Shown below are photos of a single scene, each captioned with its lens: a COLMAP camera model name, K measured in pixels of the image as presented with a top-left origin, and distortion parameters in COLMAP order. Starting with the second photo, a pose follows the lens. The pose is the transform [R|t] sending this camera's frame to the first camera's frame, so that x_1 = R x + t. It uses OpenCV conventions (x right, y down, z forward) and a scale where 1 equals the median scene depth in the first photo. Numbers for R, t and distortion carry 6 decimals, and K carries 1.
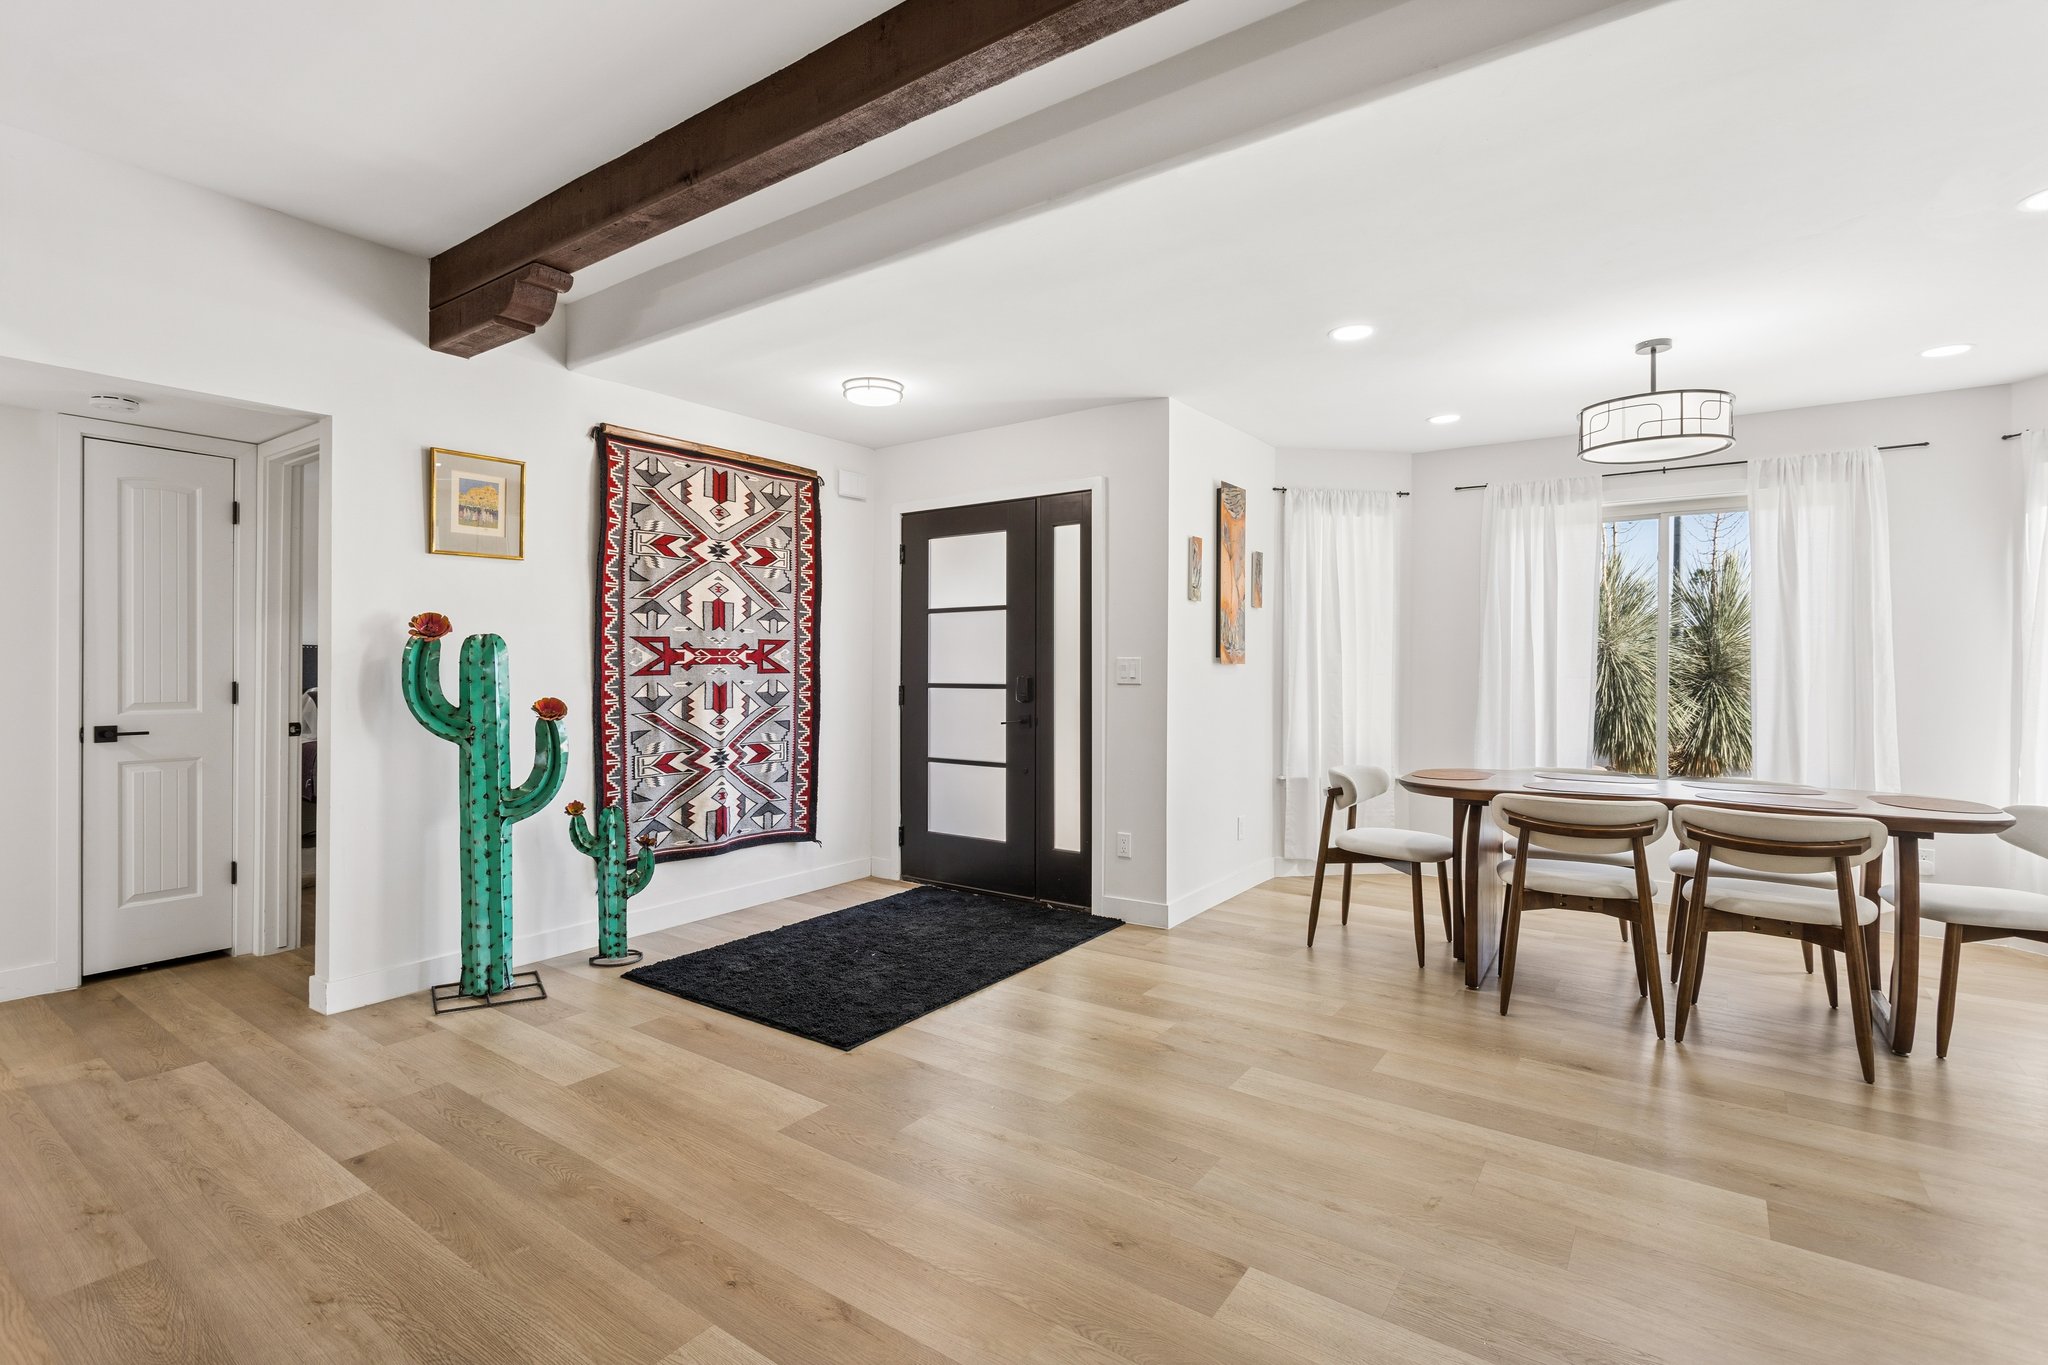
lens RADIAL K [[964.6, 0, 1007.3], [0, 964.6, 651.4], [0, 0, 1]] dist [0.000422, 0.001129]
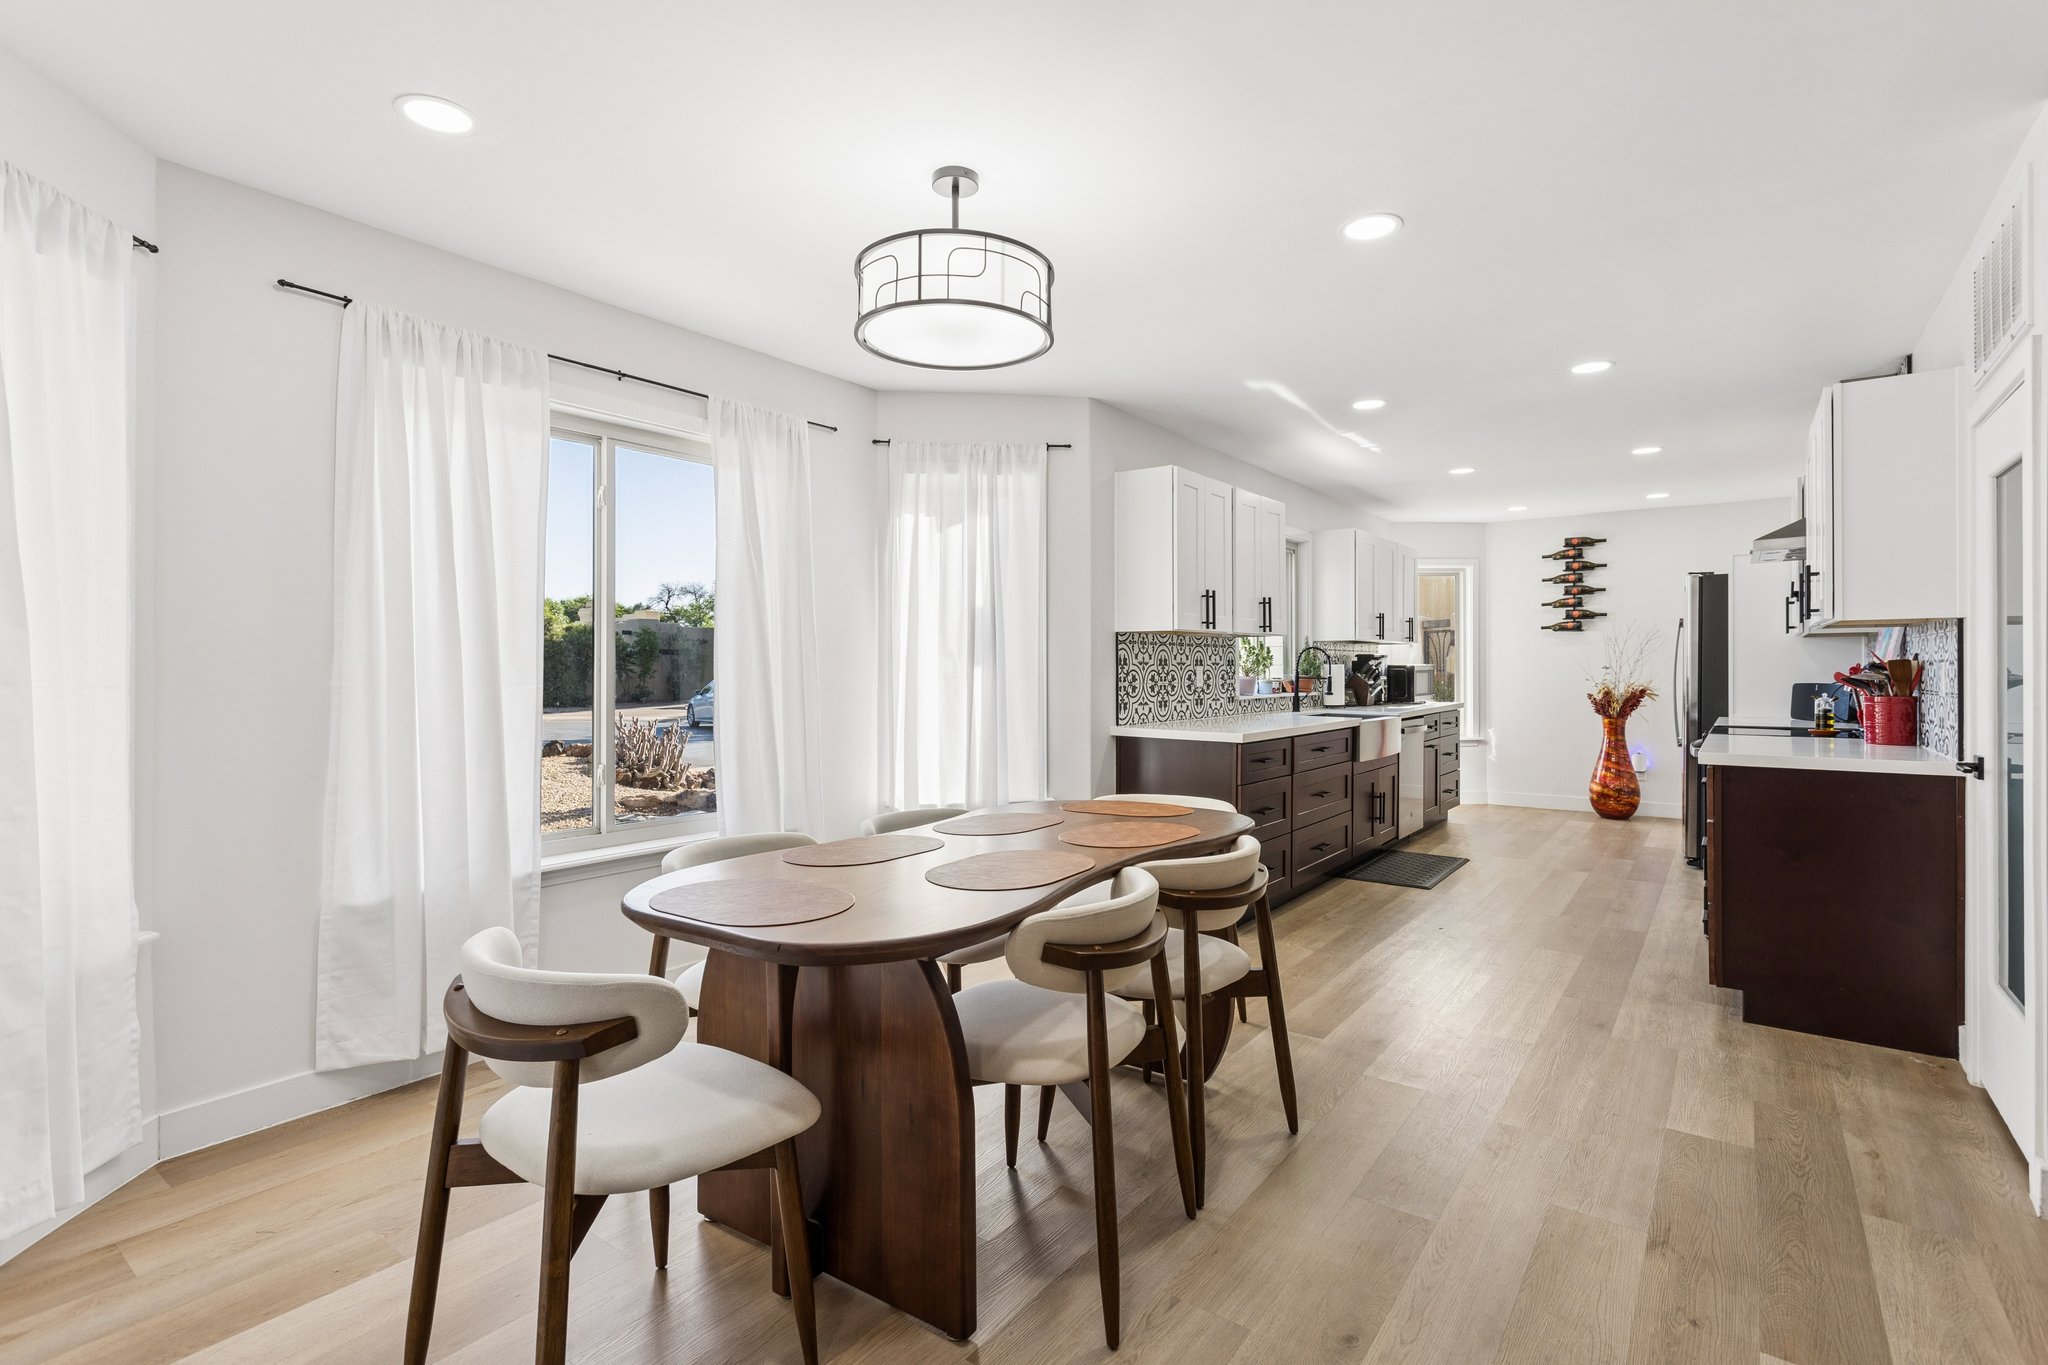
lens RADIAL K [[964.6, 0, 1015.6], [0, 964.6, 667.7], [0, 0, 1]] dist [0.000422, 0.001129]
pose [[0.015959, -0.005443, 0.999858, 0.006932], [-0.011531, 0.999918, 0.005627, 0.011877], [-0.999806, -0.011619, 0.015895, 0.778210]]
